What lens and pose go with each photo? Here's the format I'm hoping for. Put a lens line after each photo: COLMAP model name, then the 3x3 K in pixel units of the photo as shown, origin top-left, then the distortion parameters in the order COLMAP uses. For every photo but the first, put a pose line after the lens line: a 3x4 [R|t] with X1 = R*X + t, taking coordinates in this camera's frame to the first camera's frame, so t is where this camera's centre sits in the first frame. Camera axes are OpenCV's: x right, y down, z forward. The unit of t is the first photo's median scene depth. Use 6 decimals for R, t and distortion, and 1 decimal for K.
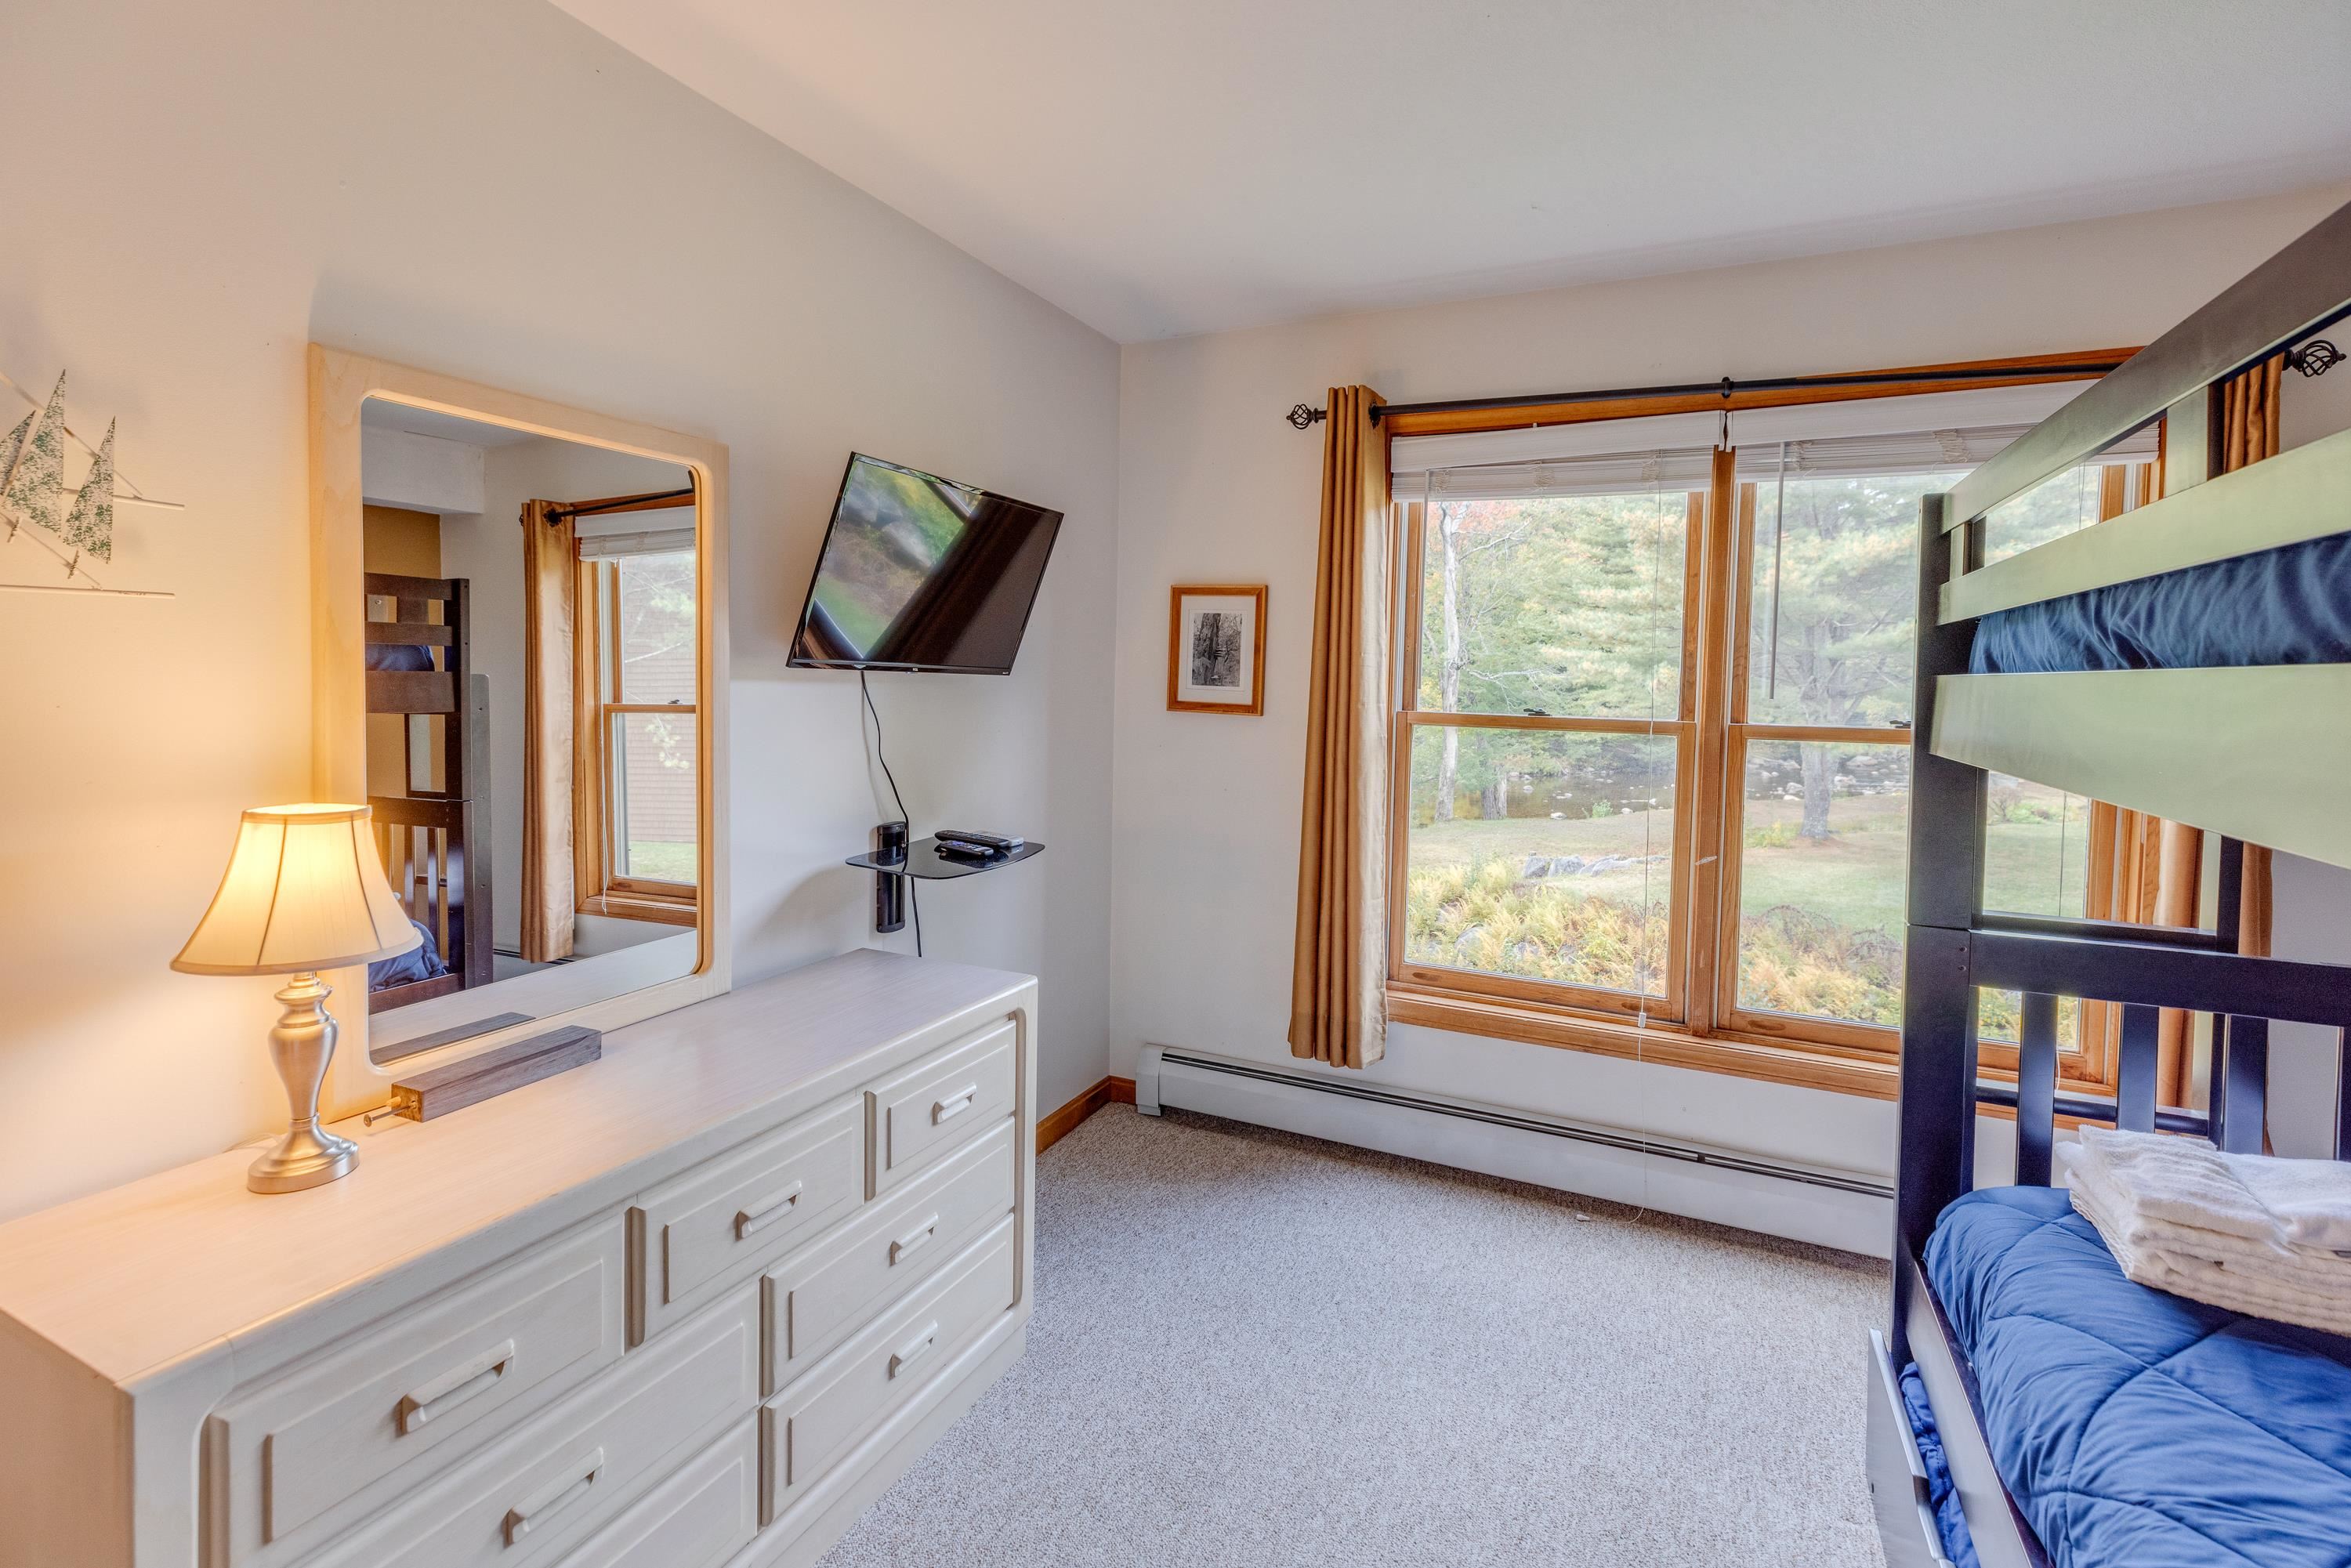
lens RADIAL K [[1083.8, 0, 1162.7], [0, 1083.8, 708.1], [0, 0, 1]] dist [0.002125, -0.000184]
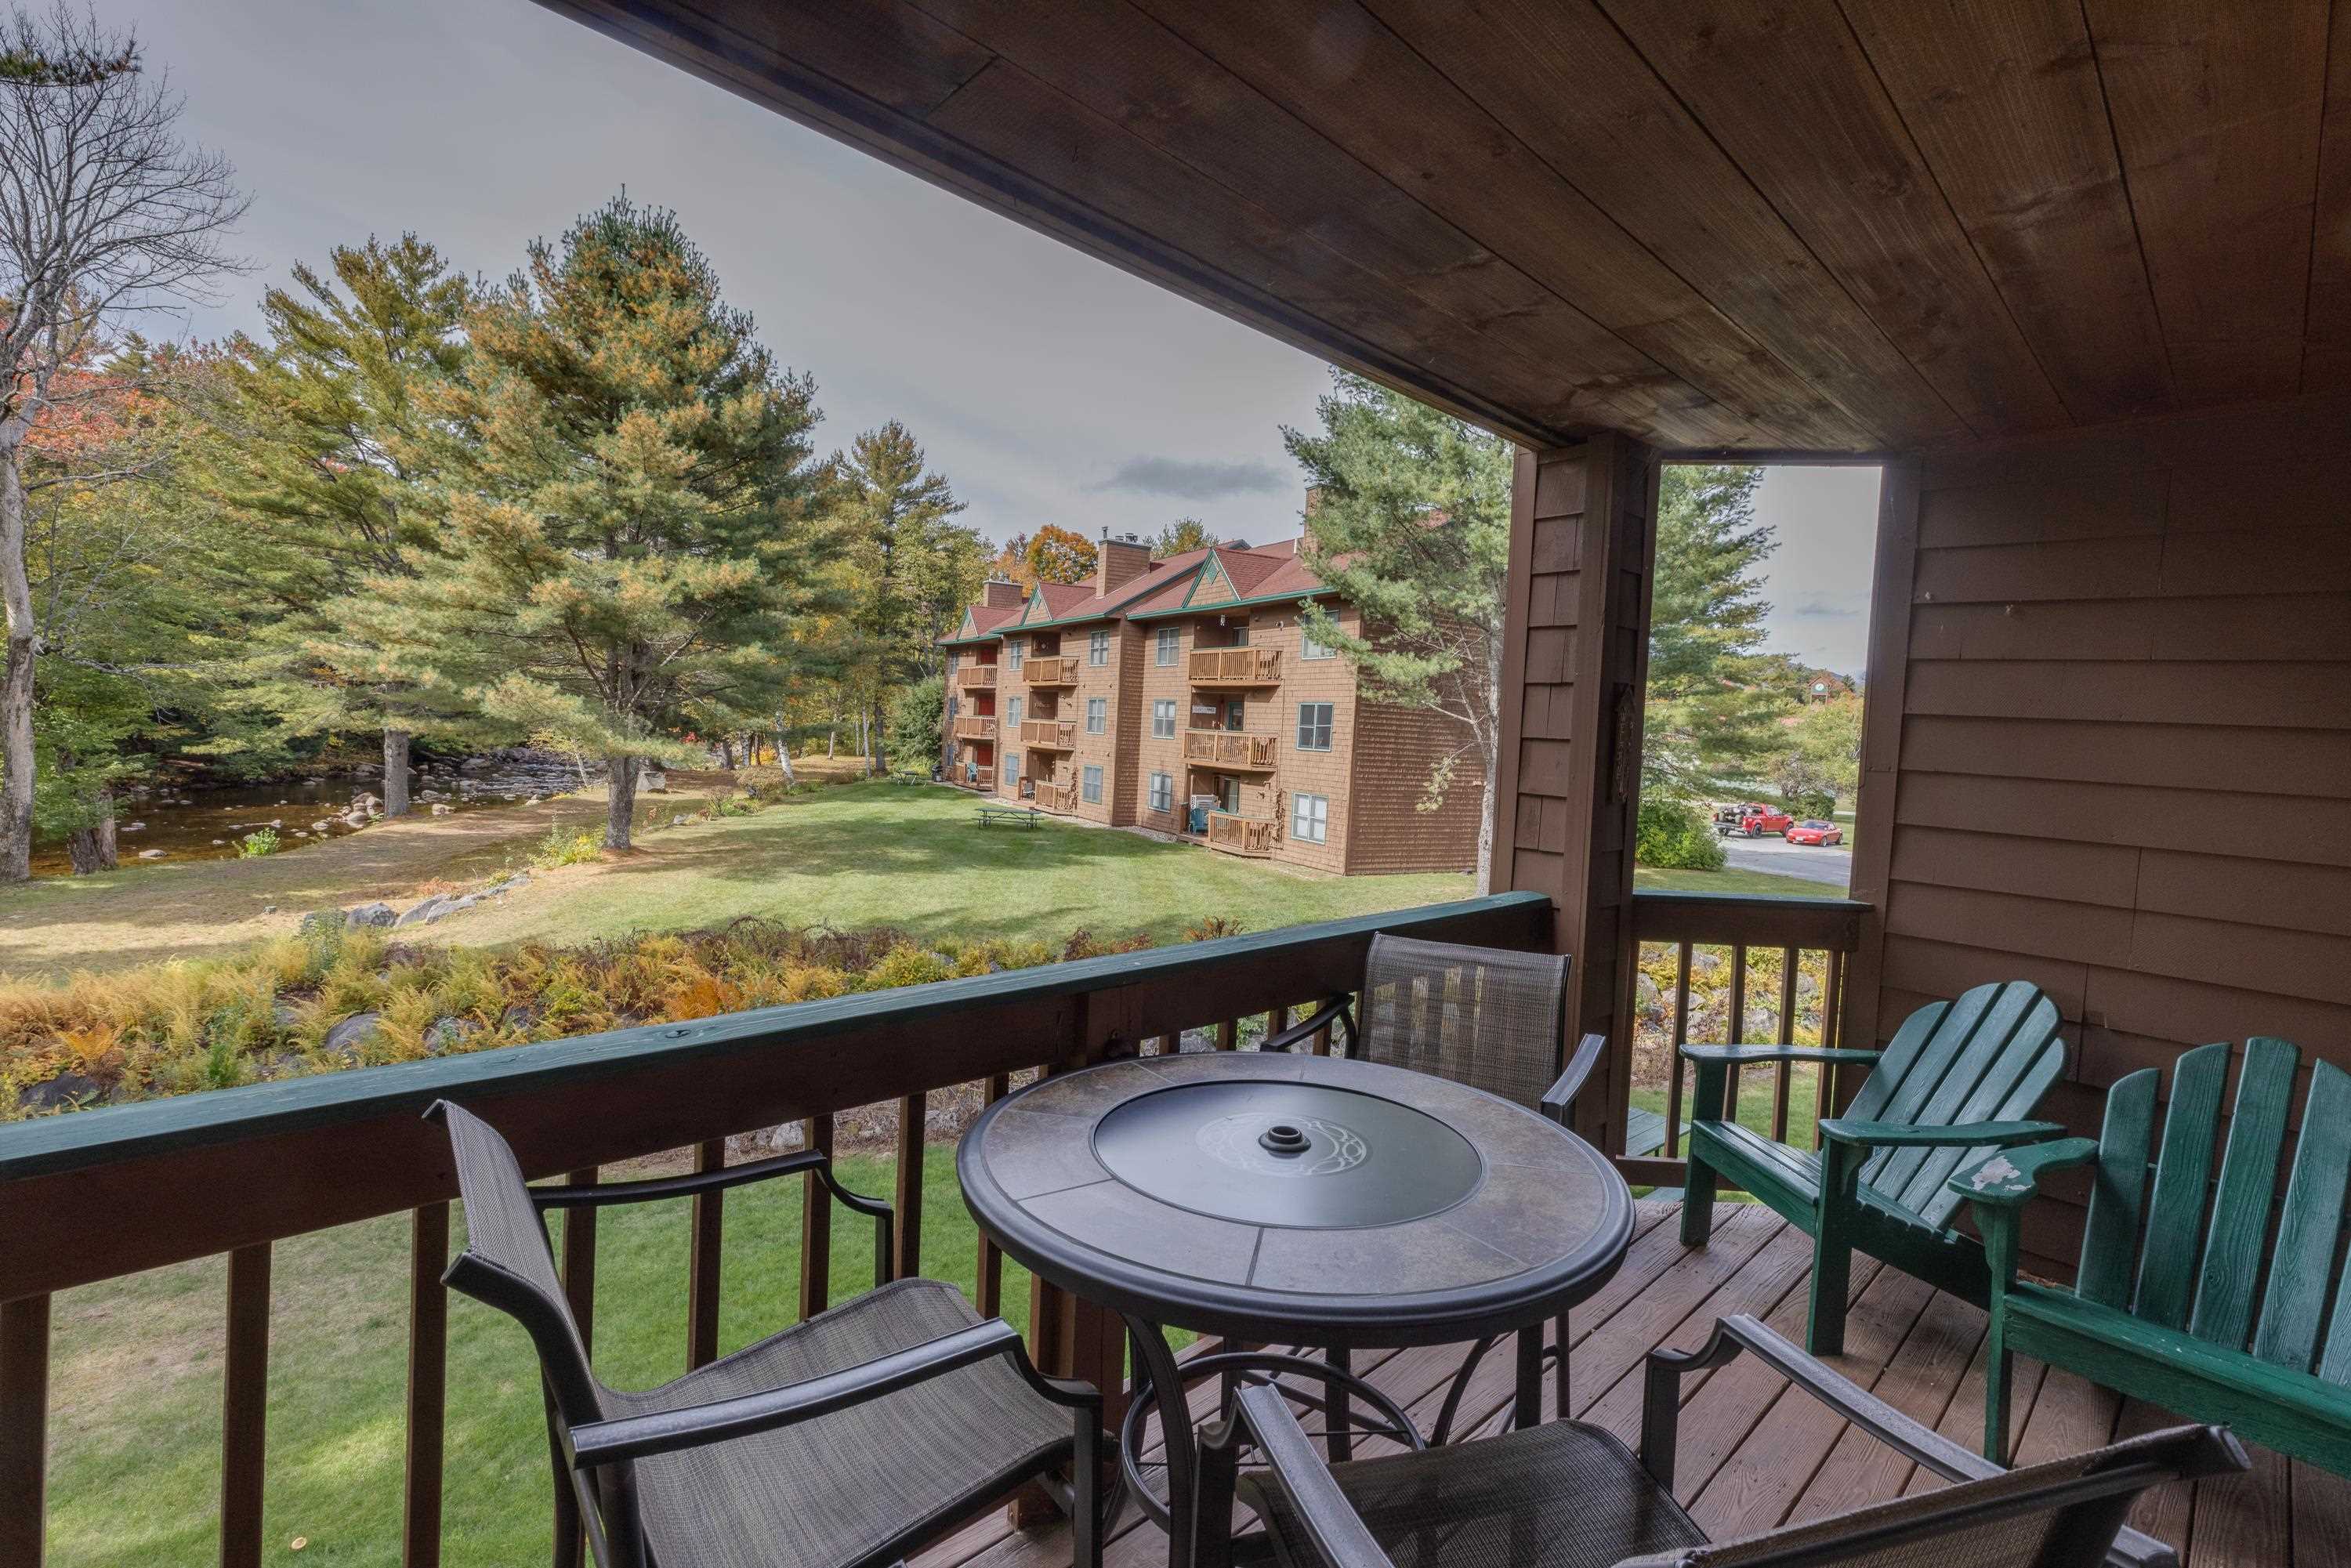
lens RADIAL K [[1070.3, 0, 1172.5], [0, 1070.3, 758.5], [0, 0, 1]] dist [0.002887, -0.000381]
pose [[0.325100, -0.032268, 0.945129, -0.169761], [-0.015061, 0.999114, 0.039292, -0.011750], [-0.945560, -0.027009, 0.324326, 0.167986]]
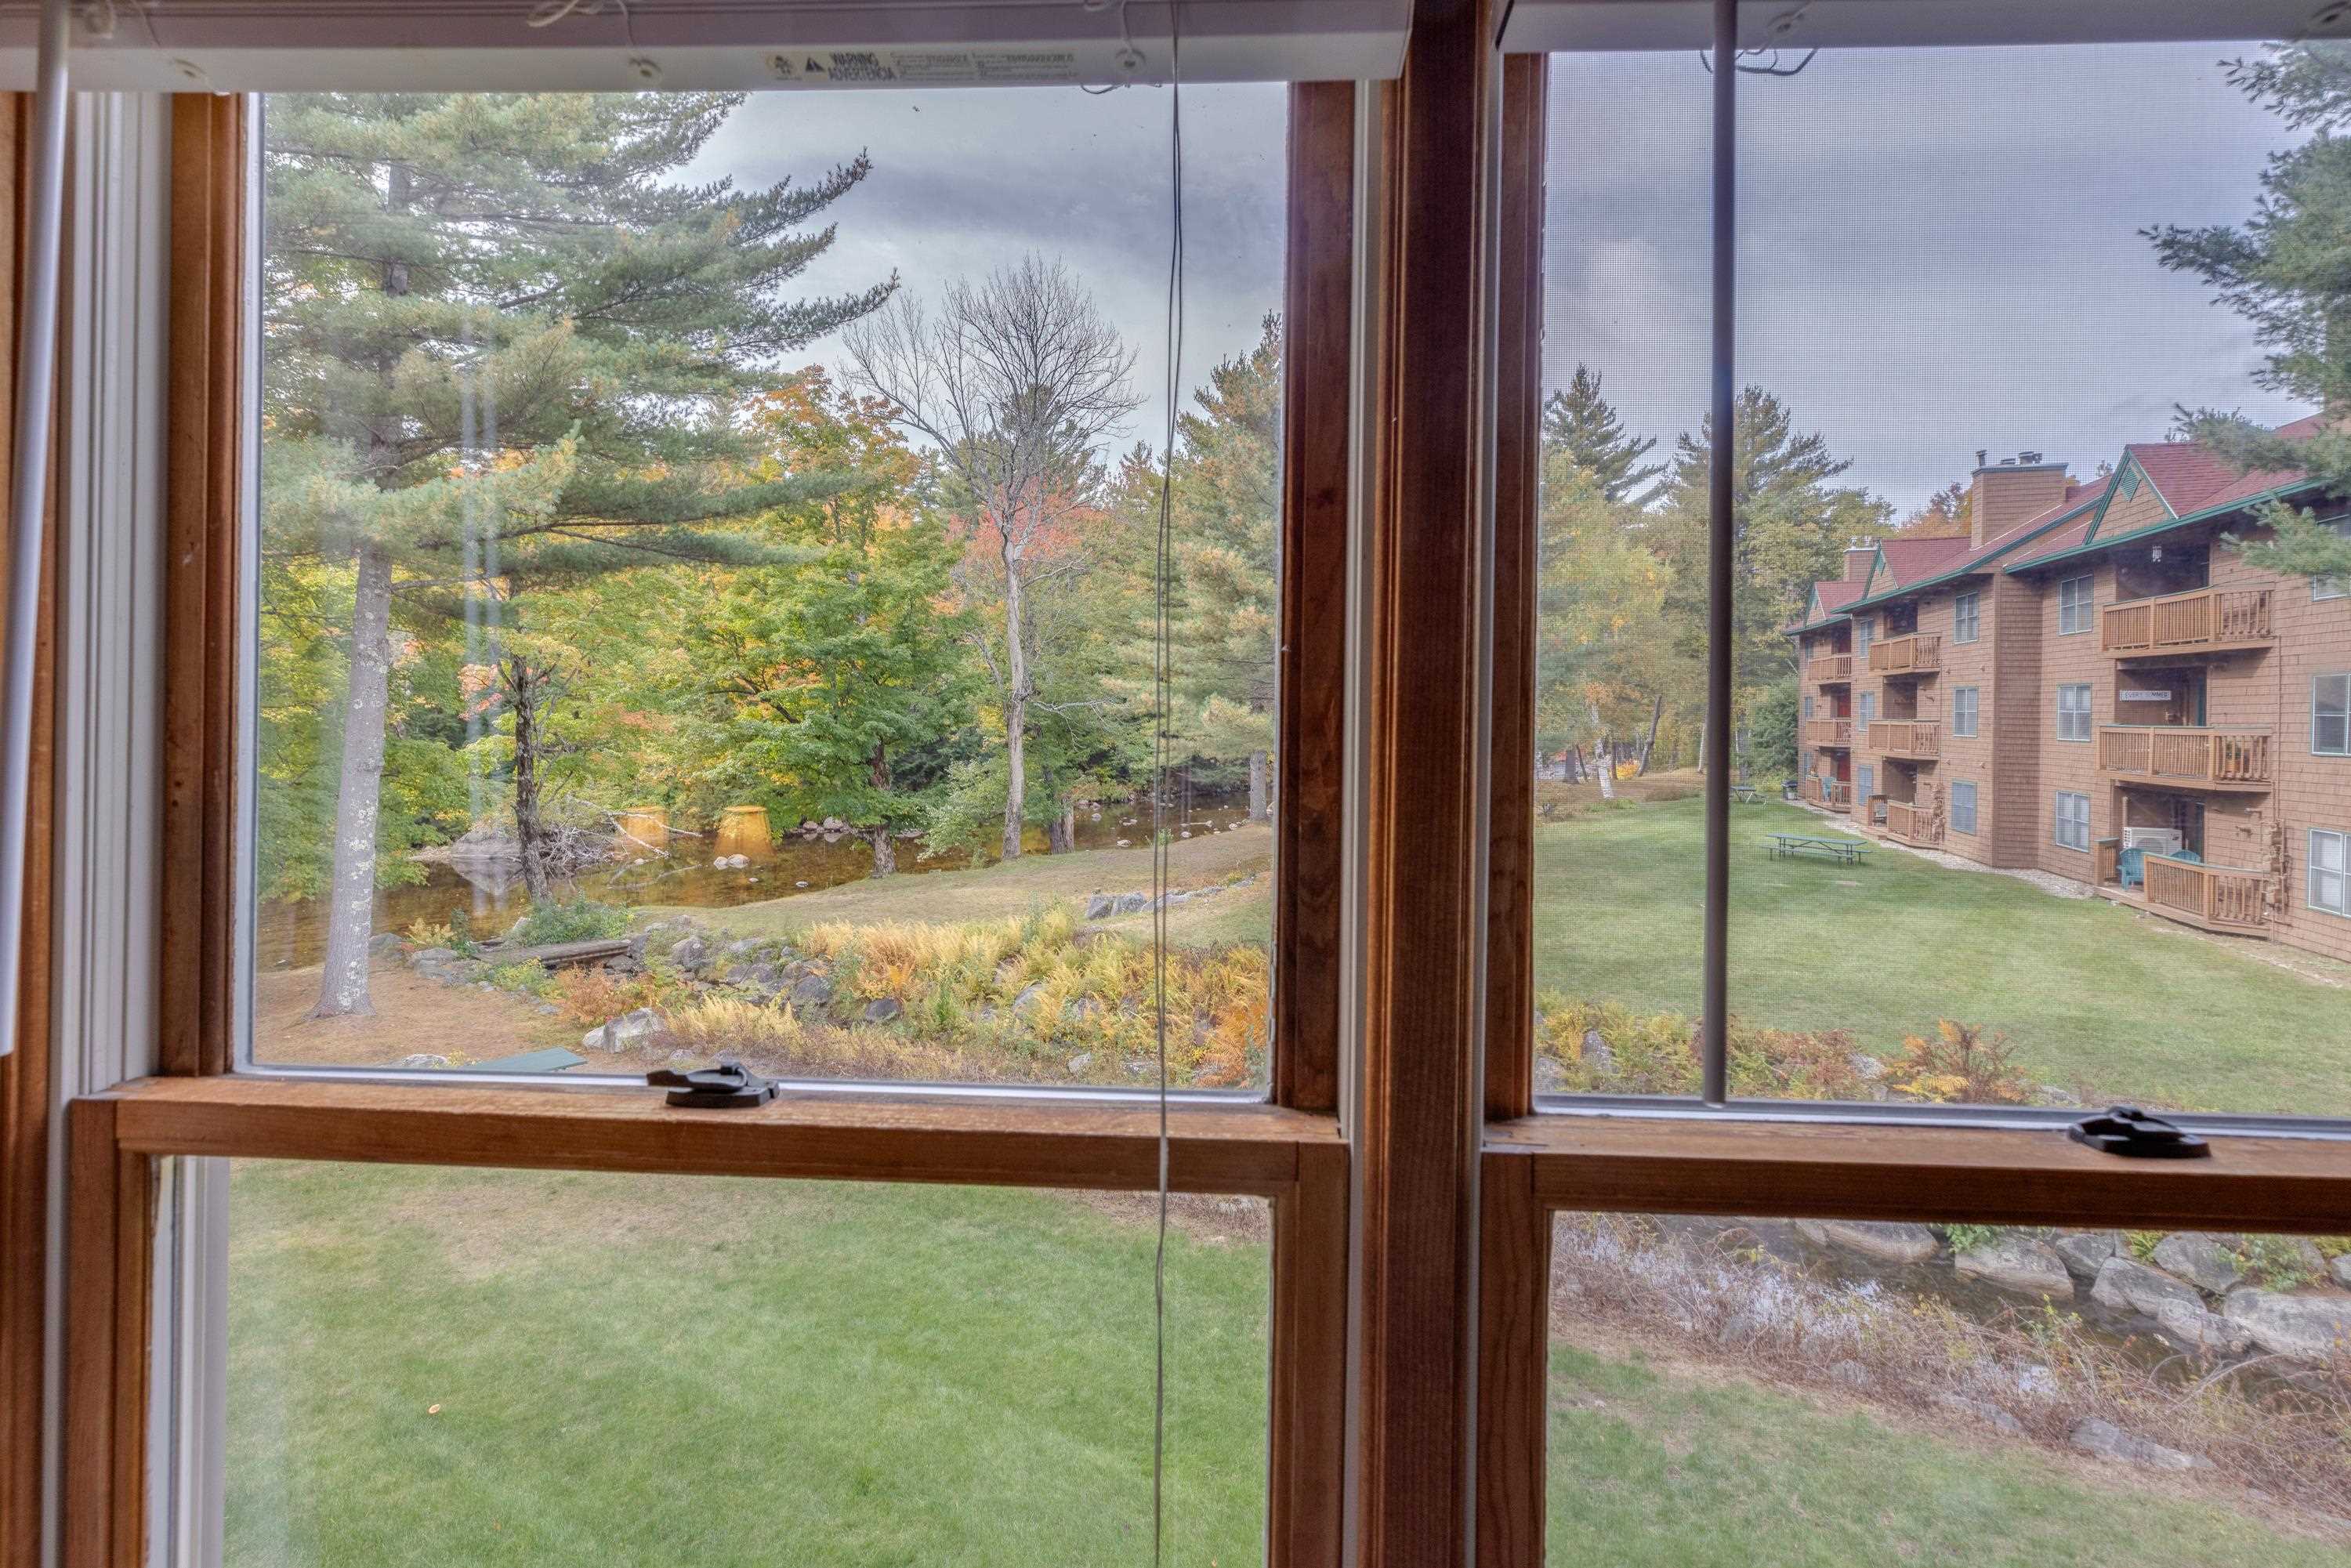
lens RADIAL K [[1086.0, 0, 1191.0], [0, 1086.0, 702.7], [0, 0, 1]] dist [0.003841, -0.000596]
pose [[0.917126, -0.007248, 0.398532, 0.034509], [0.019676, 0.999439, -0.027103, -0.006487], [-0.398112, 0.032698, 0.916754, 0.074175]]
